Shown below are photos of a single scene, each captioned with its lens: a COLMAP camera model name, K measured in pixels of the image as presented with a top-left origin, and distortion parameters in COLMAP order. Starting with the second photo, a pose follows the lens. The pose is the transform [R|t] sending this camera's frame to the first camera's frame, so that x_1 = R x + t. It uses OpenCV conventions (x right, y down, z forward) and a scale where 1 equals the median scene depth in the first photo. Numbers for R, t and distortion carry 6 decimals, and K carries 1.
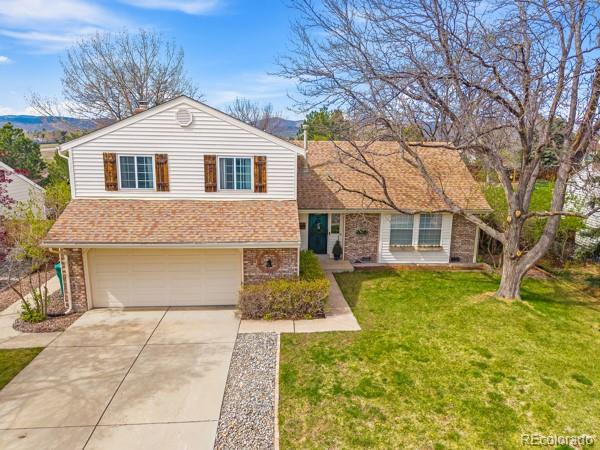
lens RADIAL K [[401.4, 0, 300.0], [0, 401.4, 225.0], [0, 0, 1]] dist [0.048702, -0.052705]
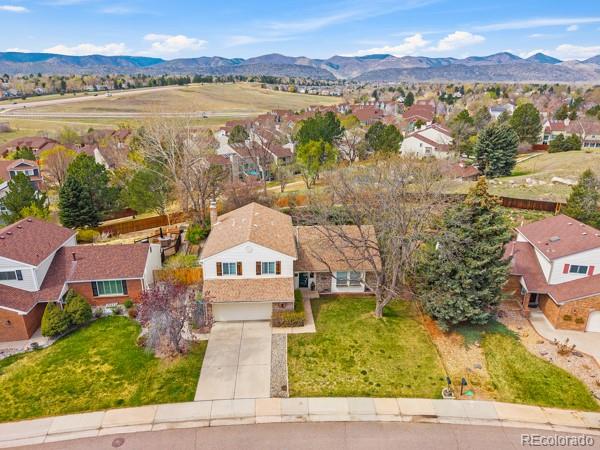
lens RADIAL K [[401.4, 0, 300.0], [0, 401.4, 225.0], [0, 0, 1]] dist [0.048702, -0.052705]
pose [[1.000000, 0.000943, 0.000267, 0.034170], [-0.000972, 0.989467, 0.144754, -0.762163], [-0.000128, -0.144754, 0.989468, -1.433487]]
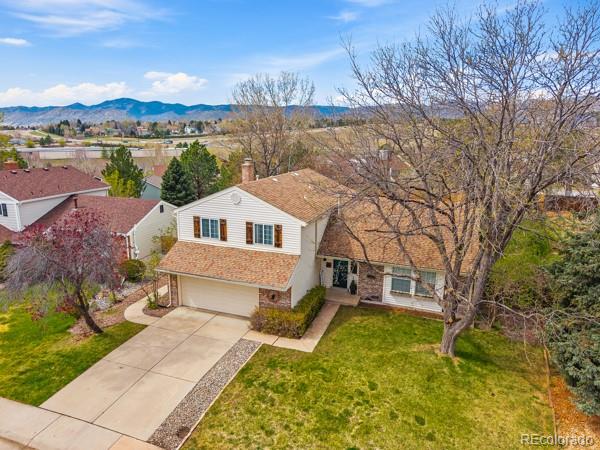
lens RADIAL K [[401.4, 0, 300.0], [0, 401.4, 225.0], [0, 0, 1]] dist [0.048702, -0.052705]
pose [[0.911827, 0.094523, -0.399546, 0.592300], [-0.078675, 0.995331, 0.055923, -0.266805], [0.402967, -0.019558, 0.915006, -0.362785]]
